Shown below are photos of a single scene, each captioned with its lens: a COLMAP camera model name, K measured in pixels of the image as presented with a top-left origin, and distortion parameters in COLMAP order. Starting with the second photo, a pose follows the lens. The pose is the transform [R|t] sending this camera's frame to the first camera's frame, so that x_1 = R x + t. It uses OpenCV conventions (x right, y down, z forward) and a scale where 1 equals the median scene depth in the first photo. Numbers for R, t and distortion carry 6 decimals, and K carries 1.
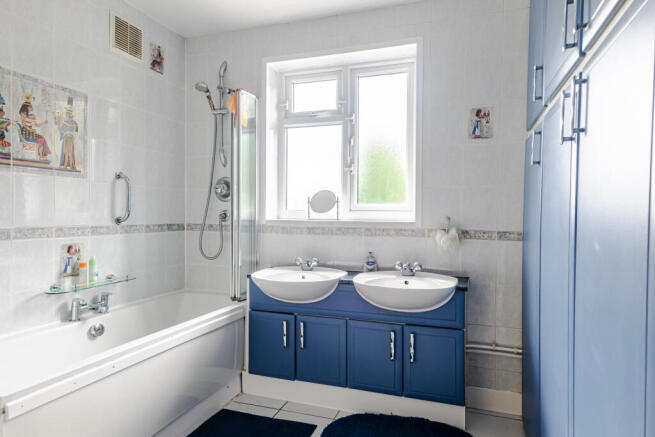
lens RADIAL K [[405.0, 0, 328.5], [0, 405.0, 218.9], [0, 0, 1]] dist [0.020595, -0.000617]
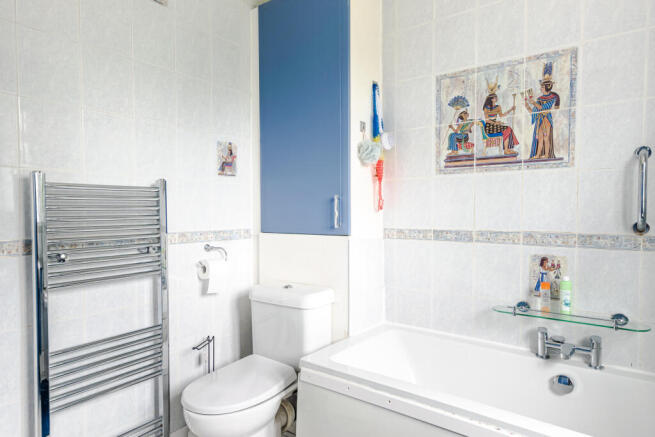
lens RADIAL K [[405.0, 0, 329.2], [0, 405.0, 217.0], [0, 0, 1]] dist [0.020595, -0.000617]
pose [[-0.297708, 0.013539, -0.954561, 0.227467], [-0.011080, 0.999783, 0.017636, -0.020733], [0.954593, 0.015826, -0.297494, 0.867065]]
